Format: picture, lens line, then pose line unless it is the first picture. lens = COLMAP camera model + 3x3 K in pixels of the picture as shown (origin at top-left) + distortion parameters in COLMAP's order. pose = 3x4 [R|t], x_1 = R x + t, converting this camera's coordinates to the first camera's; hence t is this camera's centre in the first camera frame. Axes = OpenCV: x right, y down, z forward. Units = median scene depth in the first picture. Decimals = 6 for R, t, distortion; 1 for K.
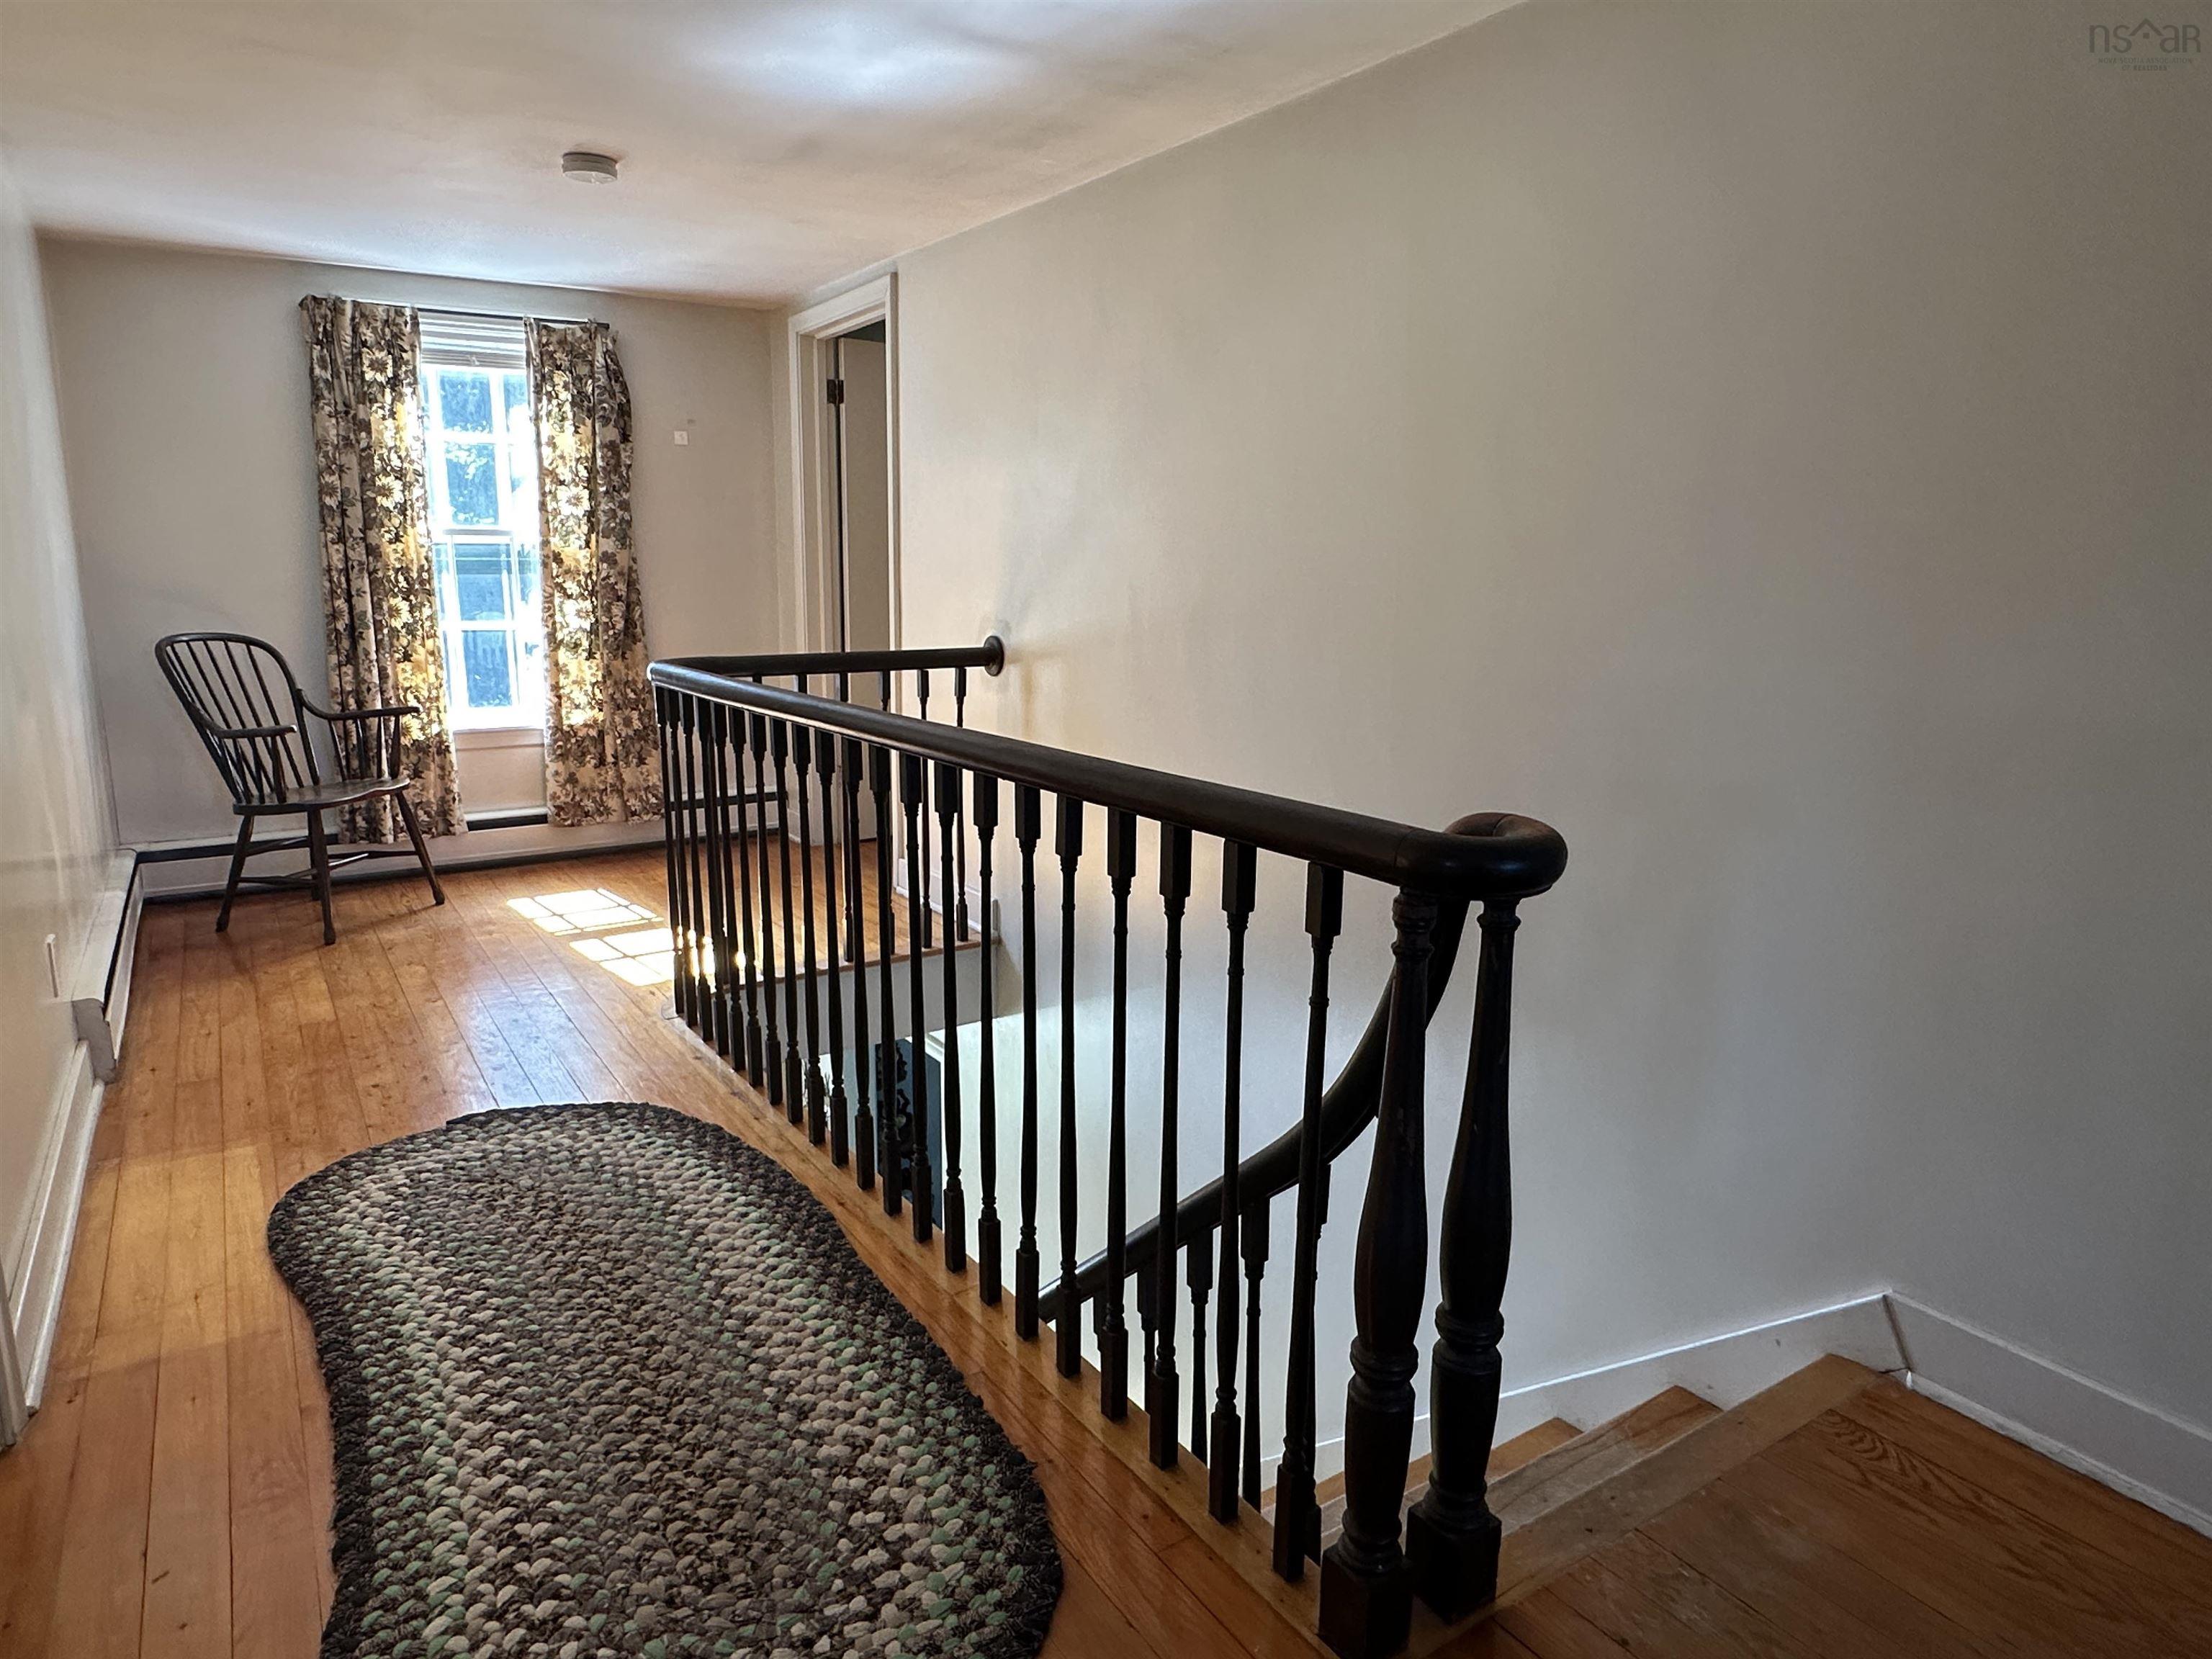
lens RADIAL K [[1368.5, 0, 1102.1], [0, 1368.5, 836.8], [0, 0, 1]] dist [-0.001847, -0.003008]
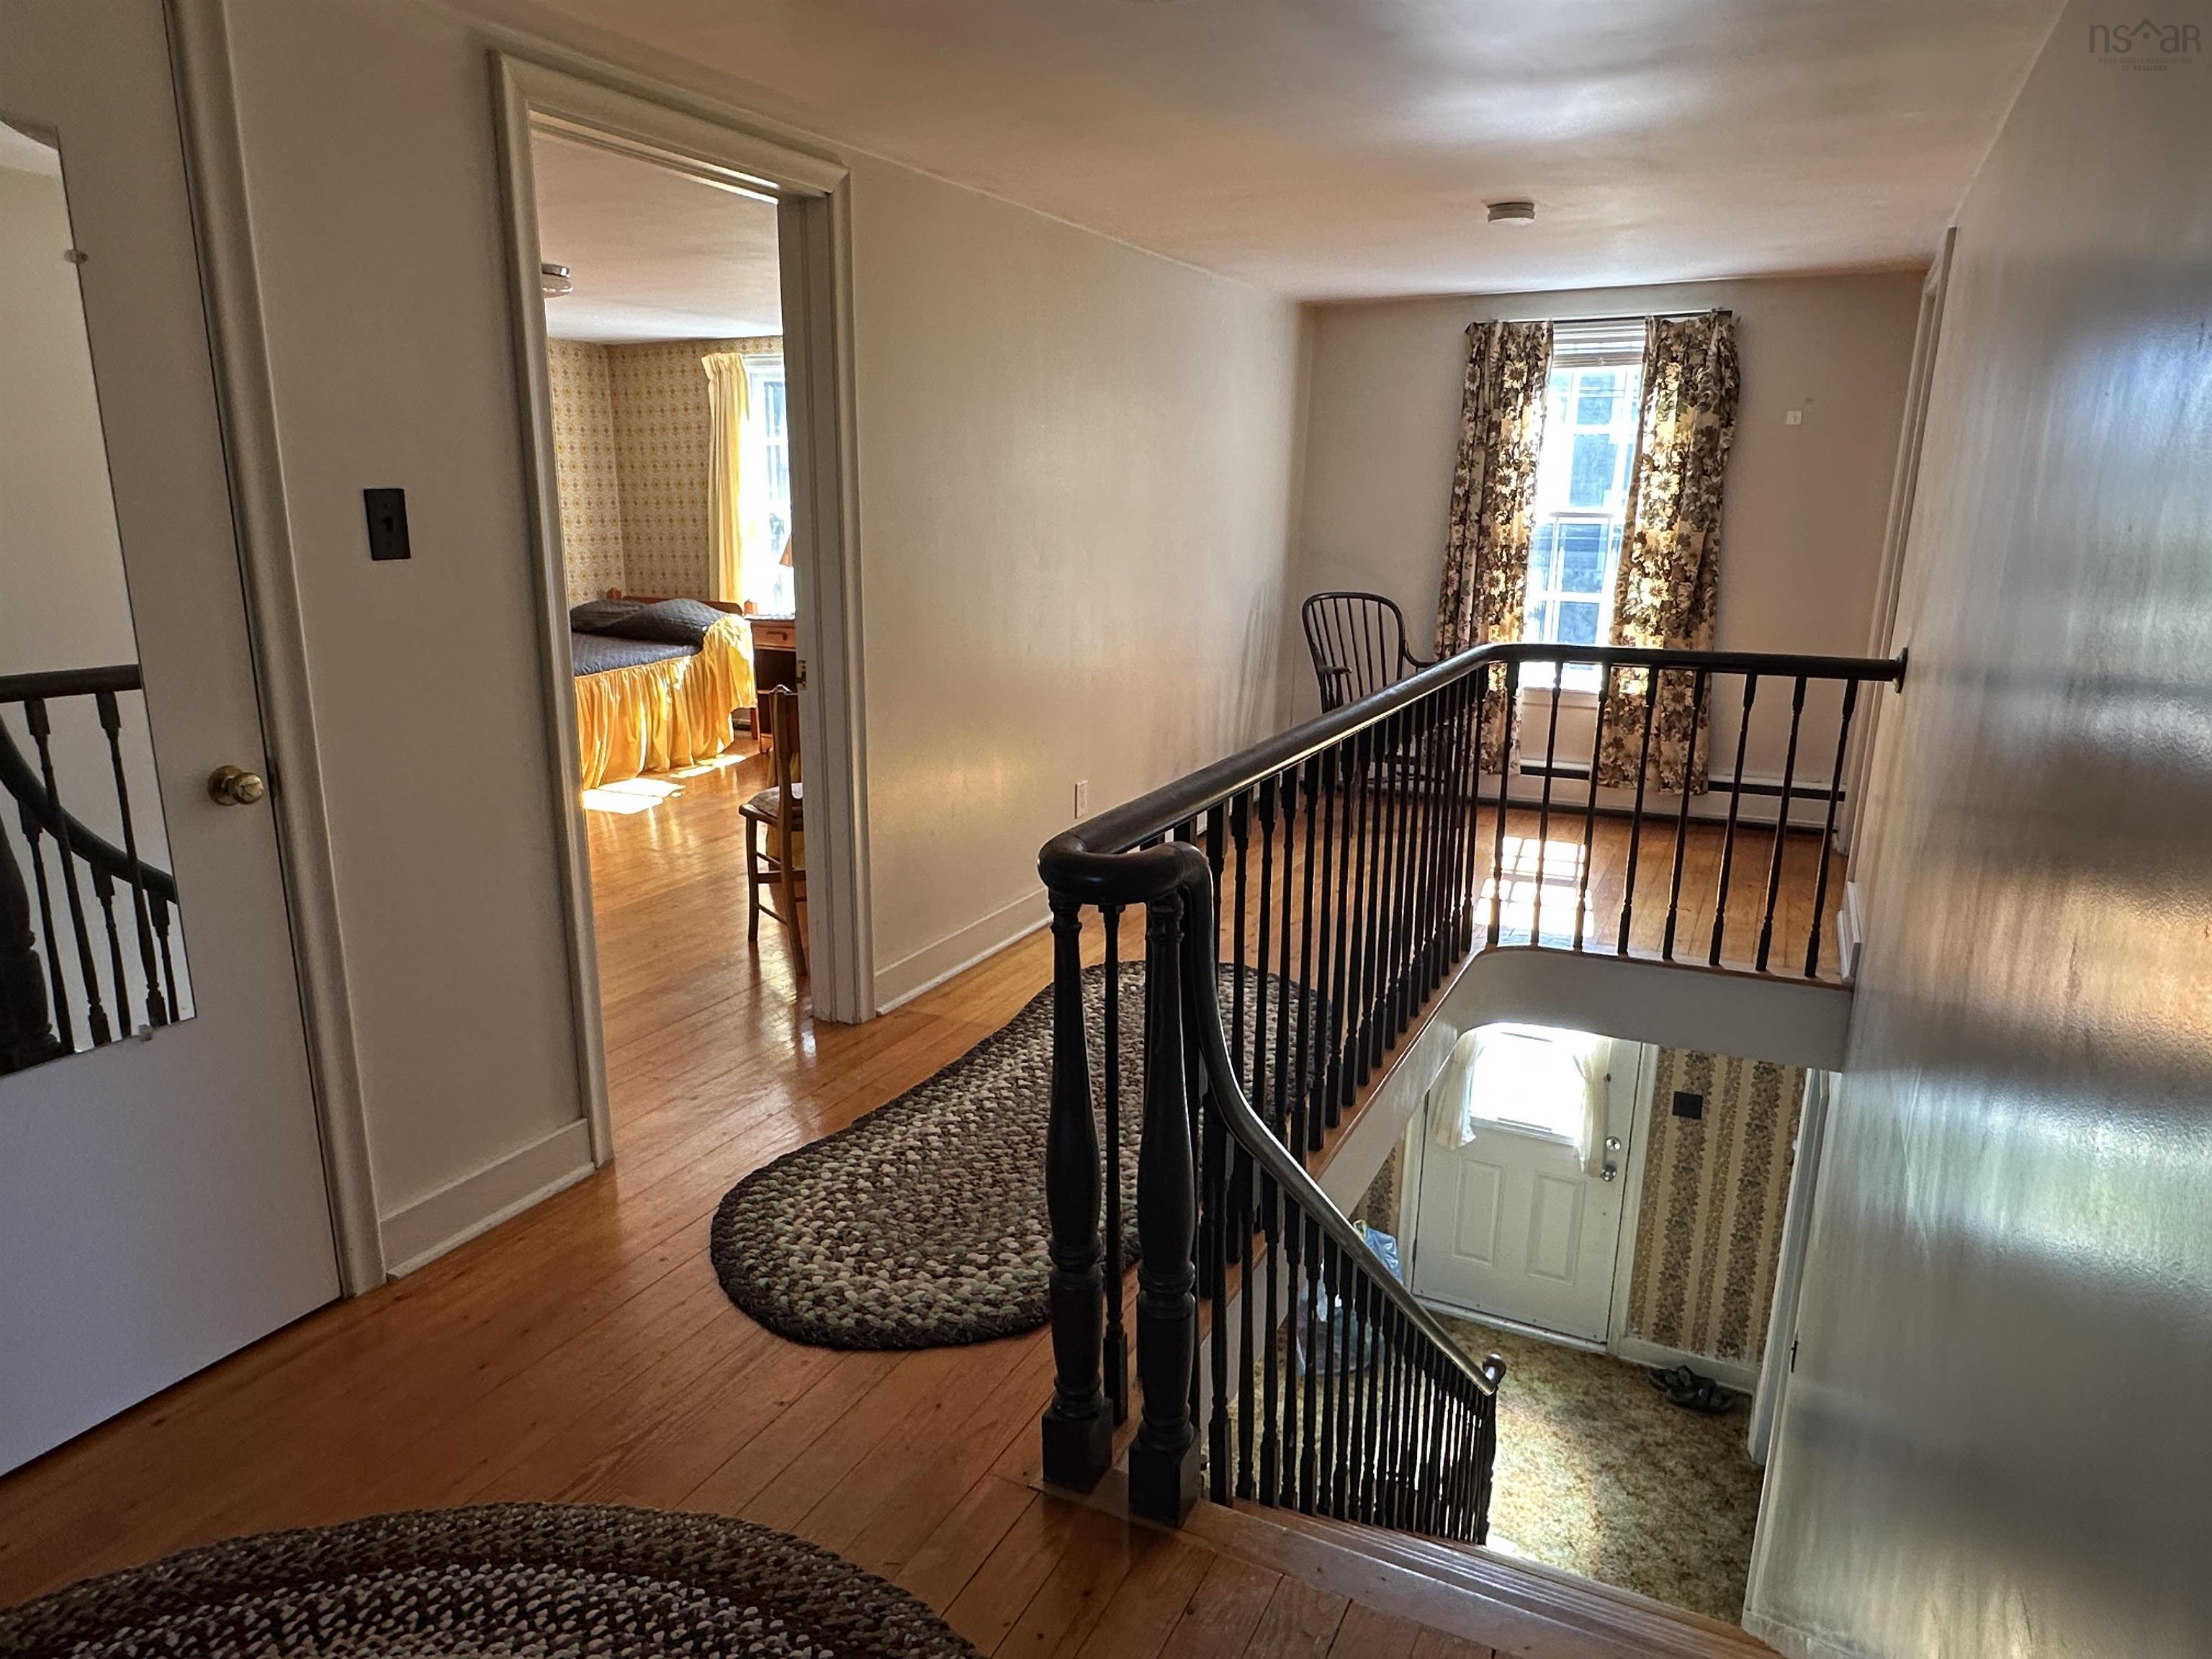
lens RADIAL K [[1368.5, 0, 1098.5], [0, 1368.5, 824.6], [0, 0, 1]] dist [-0.001847, -0.003008]
pose [[0.510597, 0.197334, -0.836869, 0.345625], [-0.174257, 0.976858, 0.124024, -0.045881], [0.841977, 0.082504, 0.533168, 0.091043]]
